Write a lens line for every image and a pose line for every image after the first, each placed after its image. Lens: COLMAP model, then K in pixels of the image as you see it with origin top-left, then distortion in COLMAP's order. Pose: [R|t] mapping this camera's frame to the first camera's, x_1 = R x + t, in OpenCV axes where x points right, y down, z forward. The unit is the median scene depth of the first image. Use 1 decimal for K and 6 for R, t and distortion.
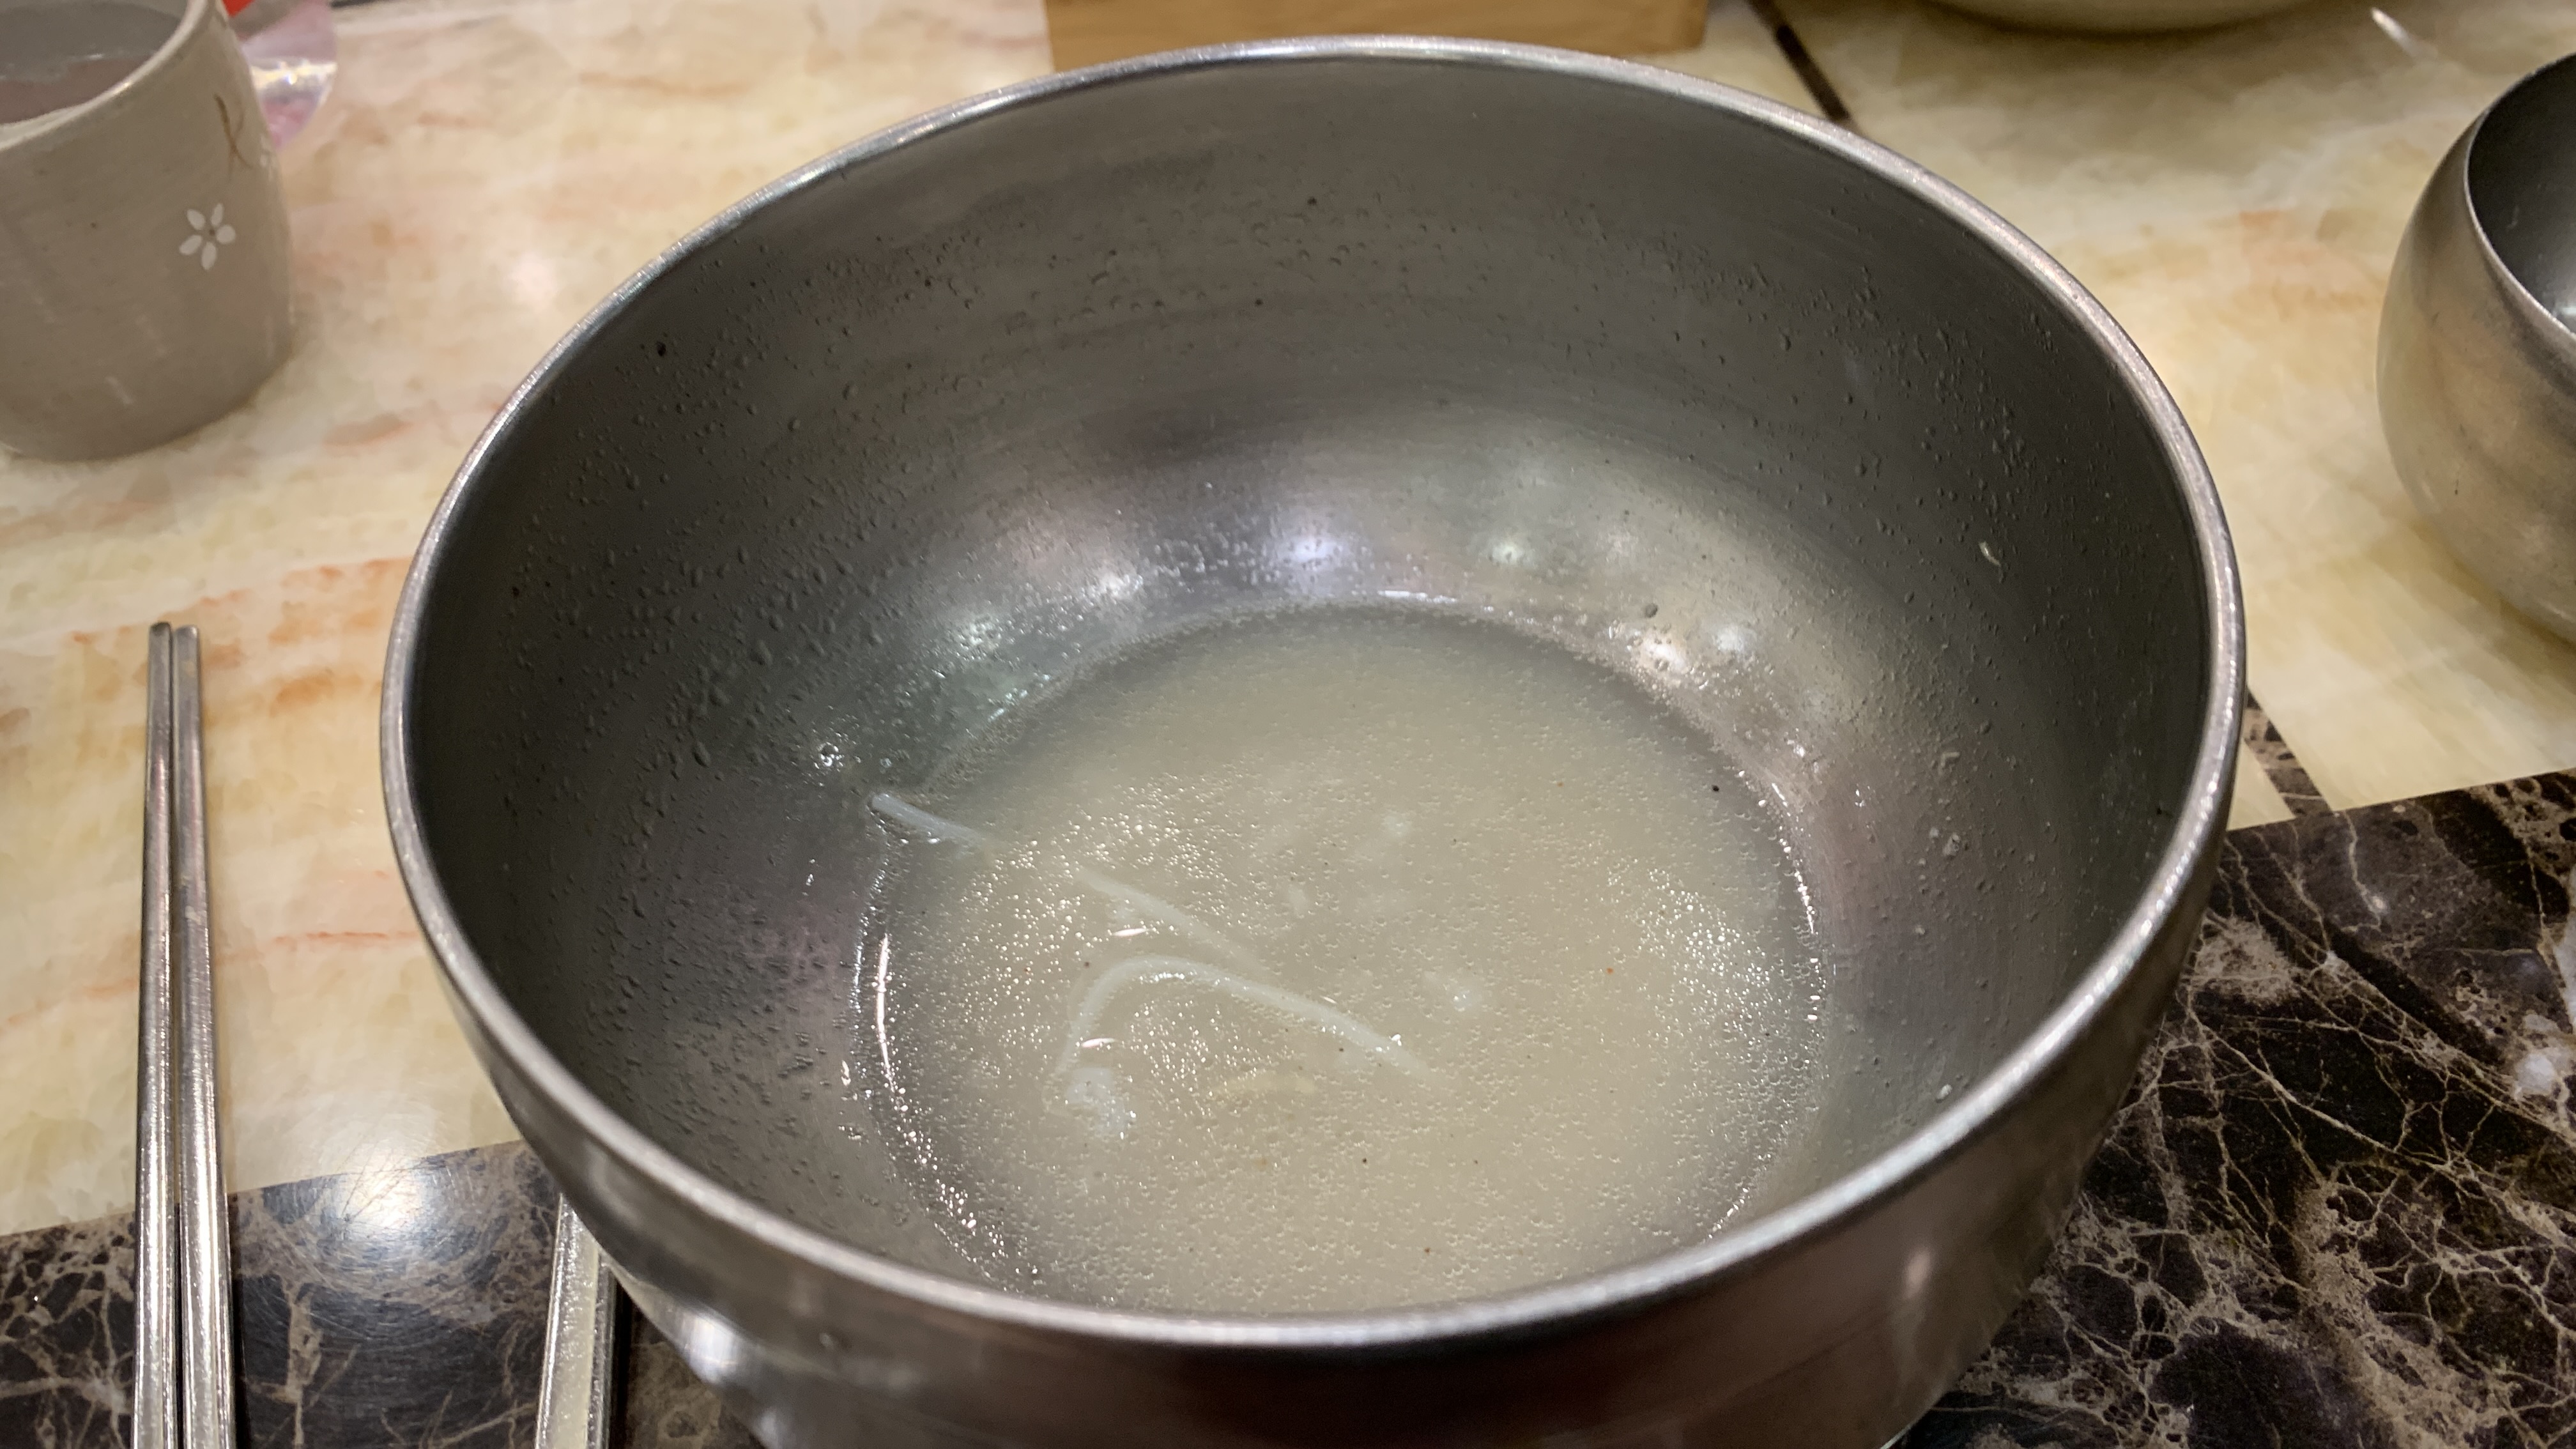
lens RADIAL K [[2118.8, 0, 1300.1], [0, 2118.8, 746.4], [0, 0, 1]] dist [-0.021358, 0.016655]
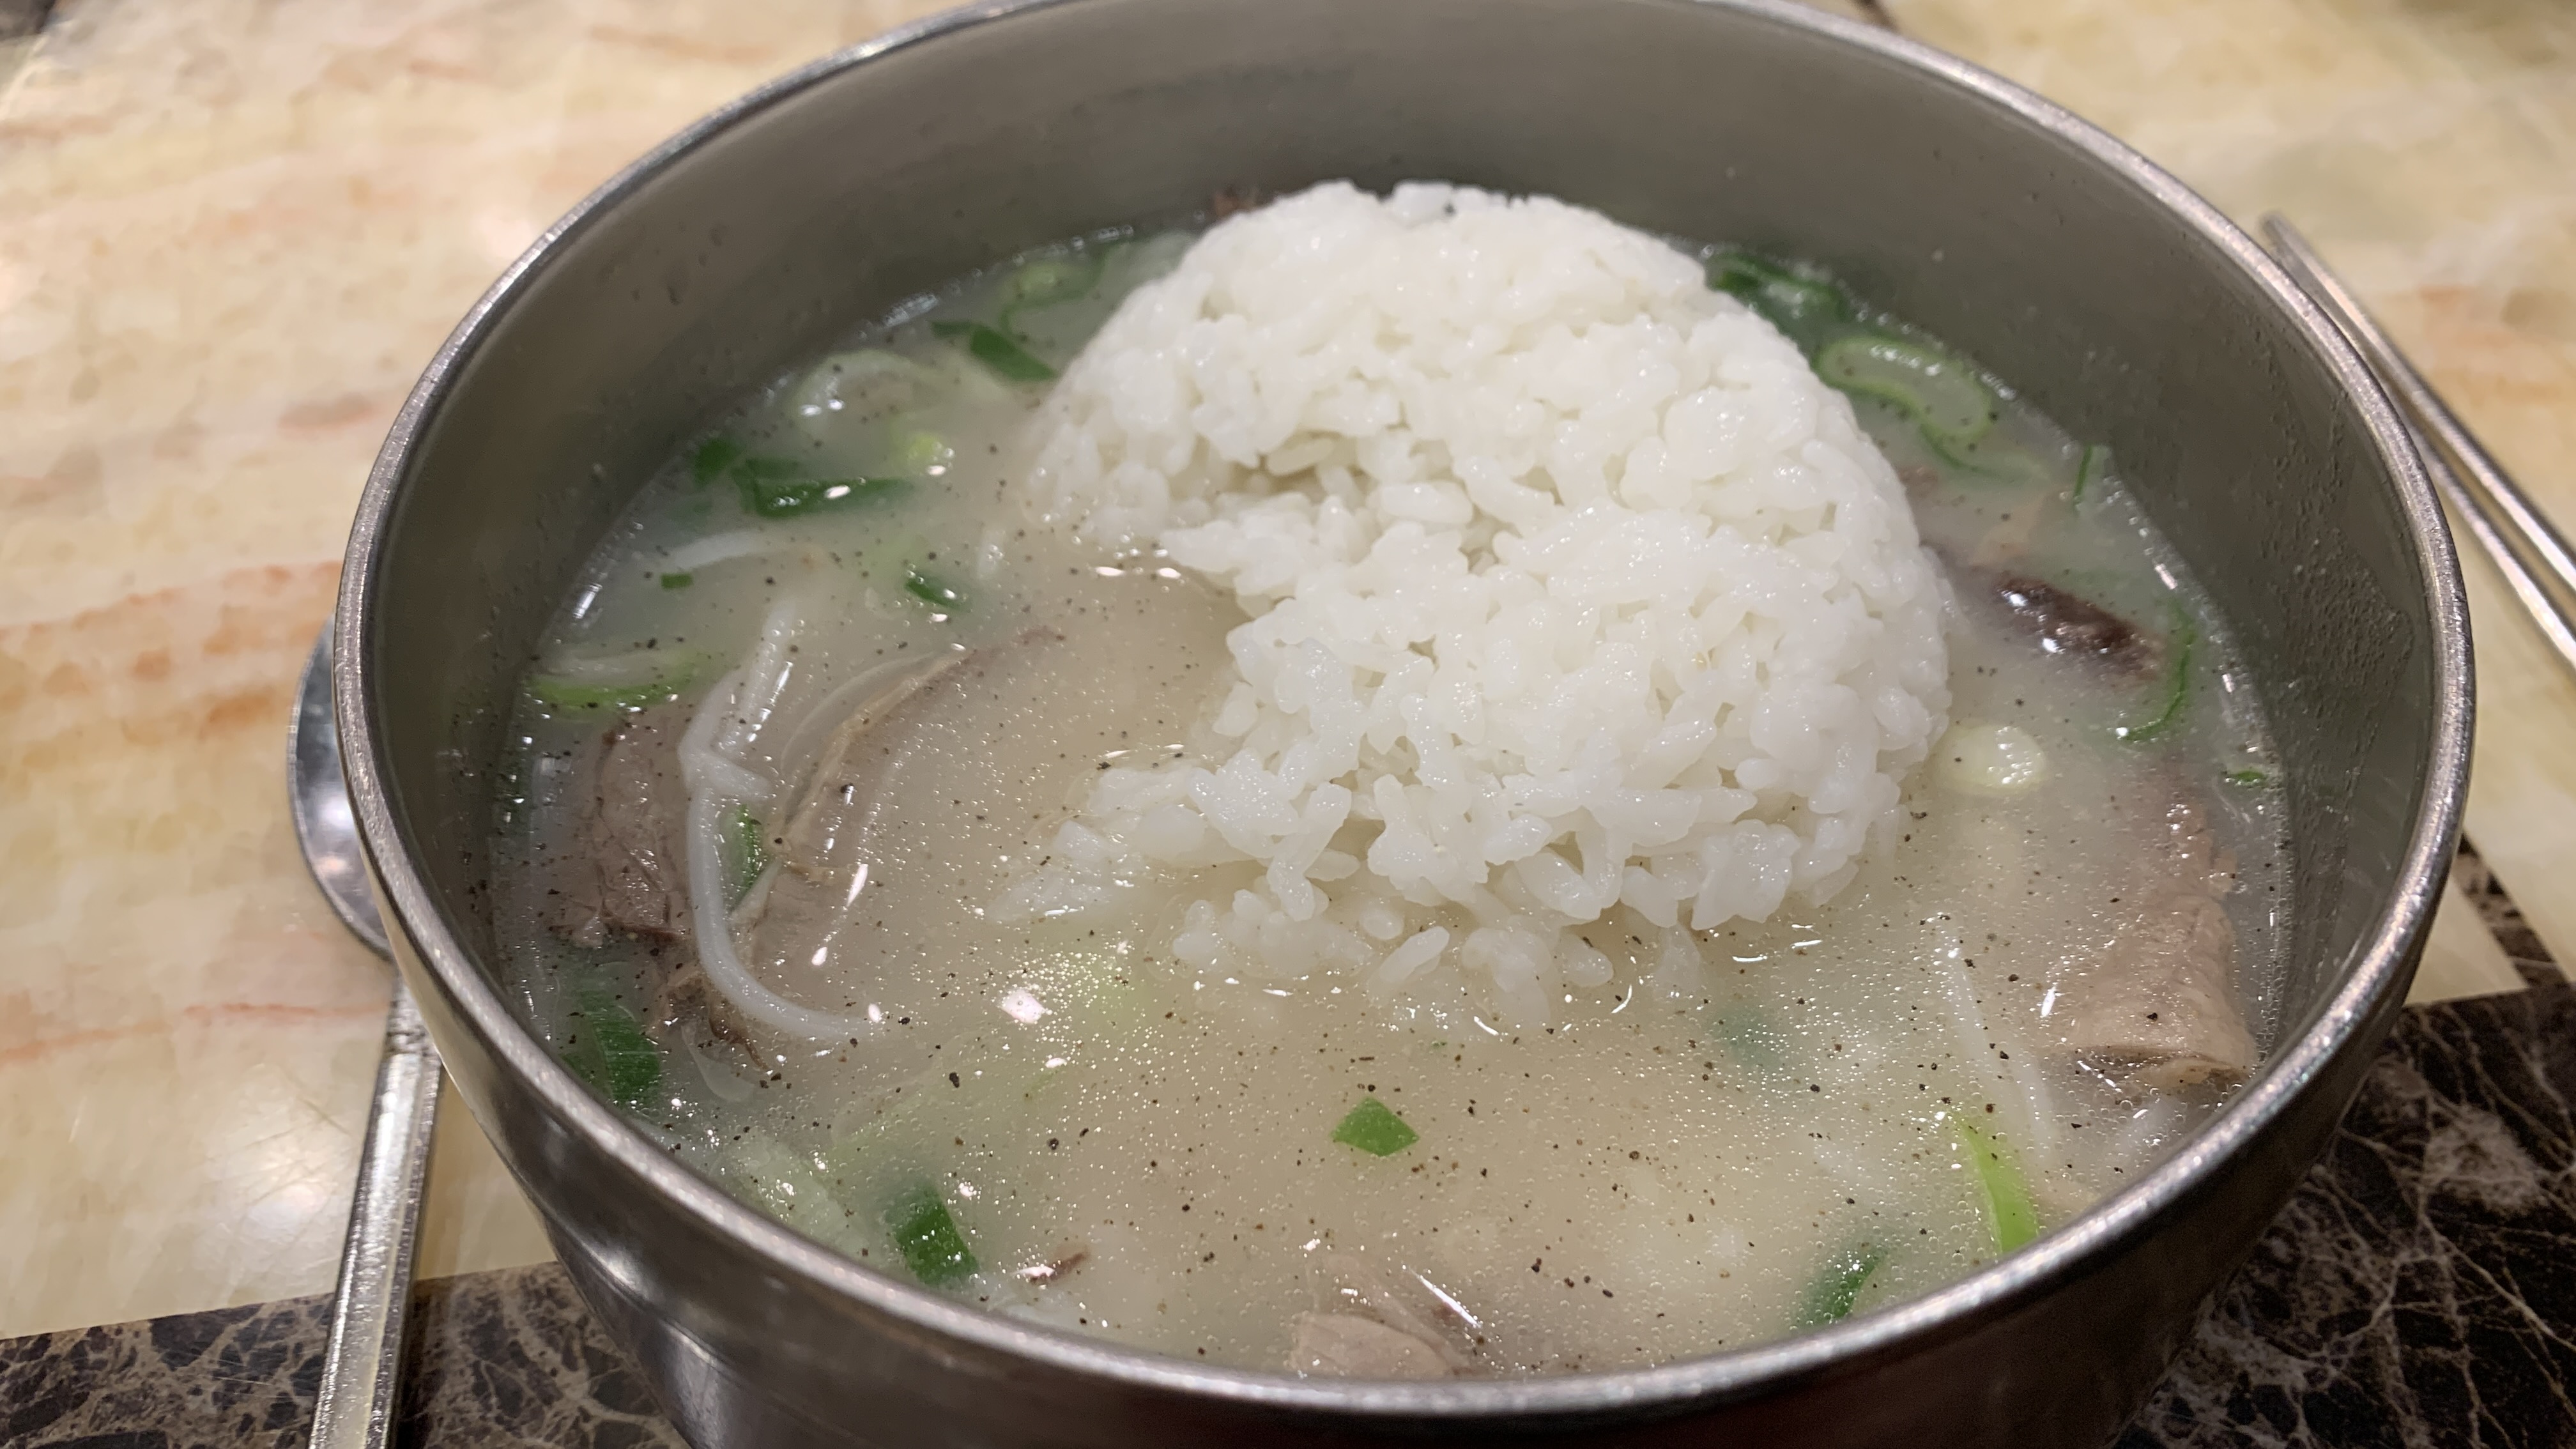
lens RADIAL K [[2118.8, 0, 1302.6], [0, 2118.8, 719.6], [0, 0, 1]] dist [-0.021358, 0.016655]
pose [[0.998371, 0.052377, 0.022627, -0.064531], [-0.052088, 0.998556, -0.013170, -0.041518], [-0.023285, 0.011970, 0.999657, 0.144319]]
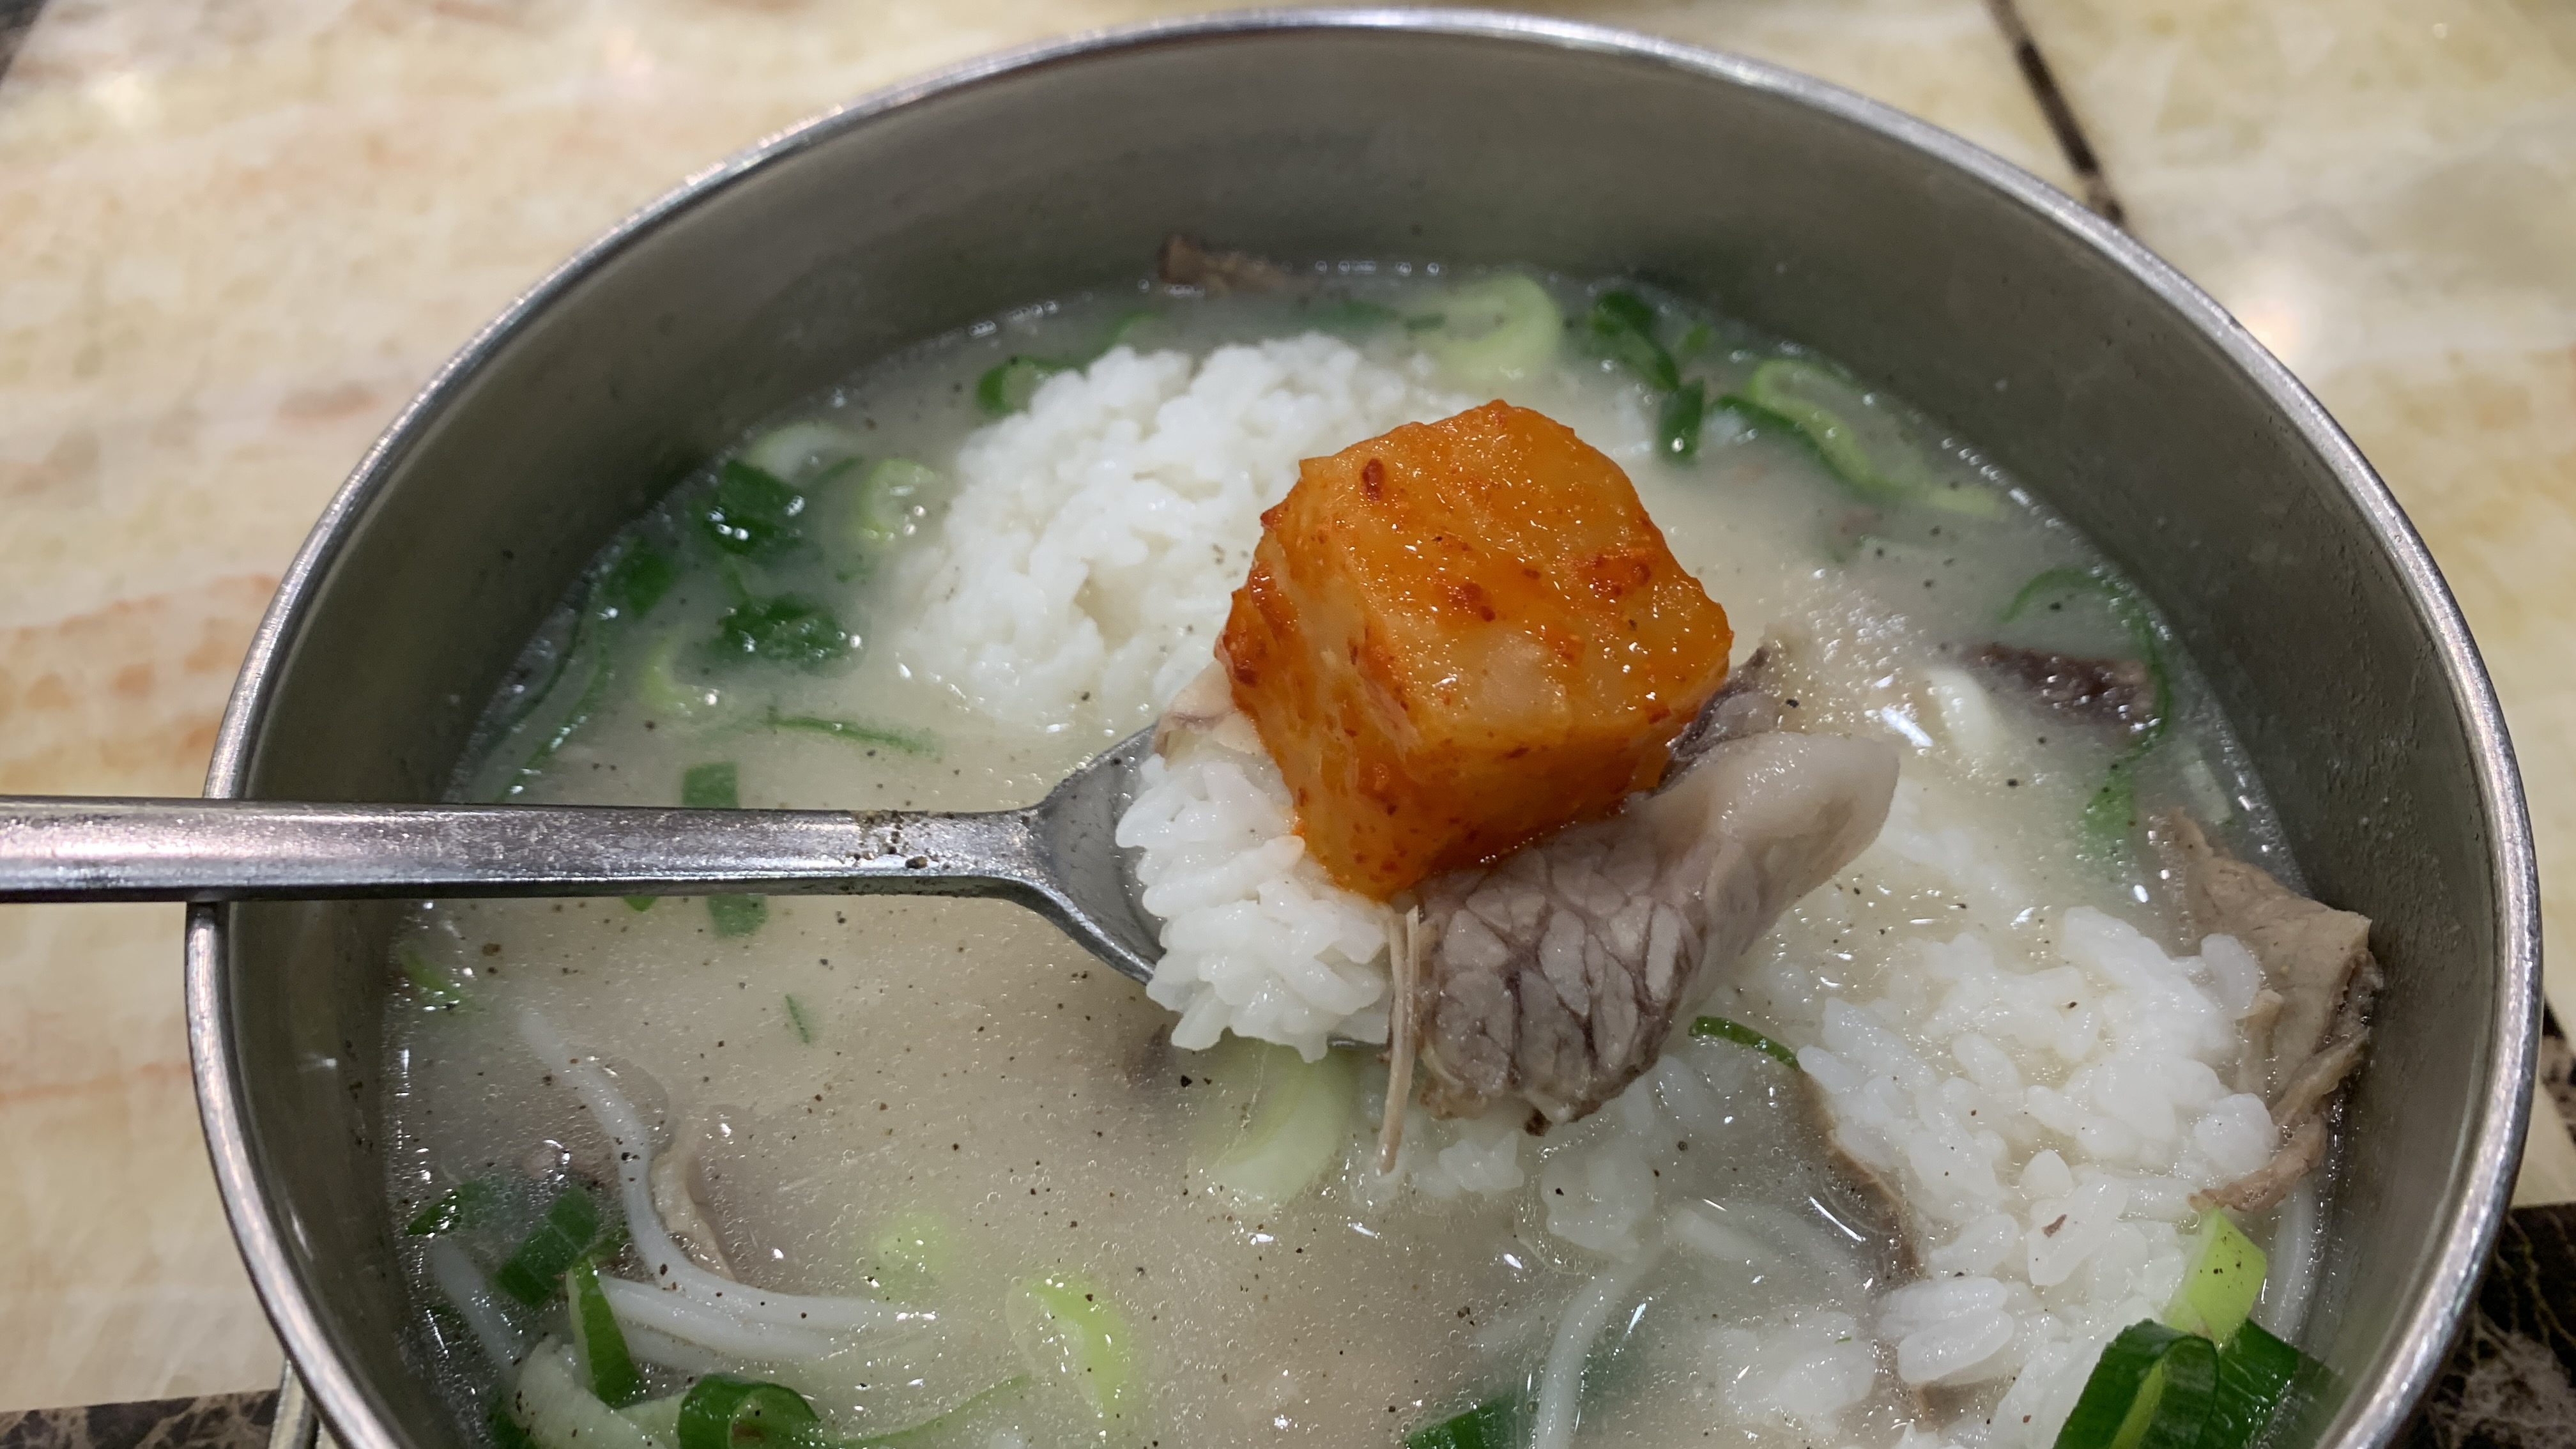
lens RADIAL K [[2118.8, 0, 1272.9], [0, 2118.8, 731.5], [0, 0, 1]] dist [-0.021358, 0.016655]
pose [[0.994387, 0.100182, -0.034017, -0.023152], [-0.097358, 0.992310, 0.076439, -0.163032], [0.041413, -0.072698, 0.996494, 0.203538]]
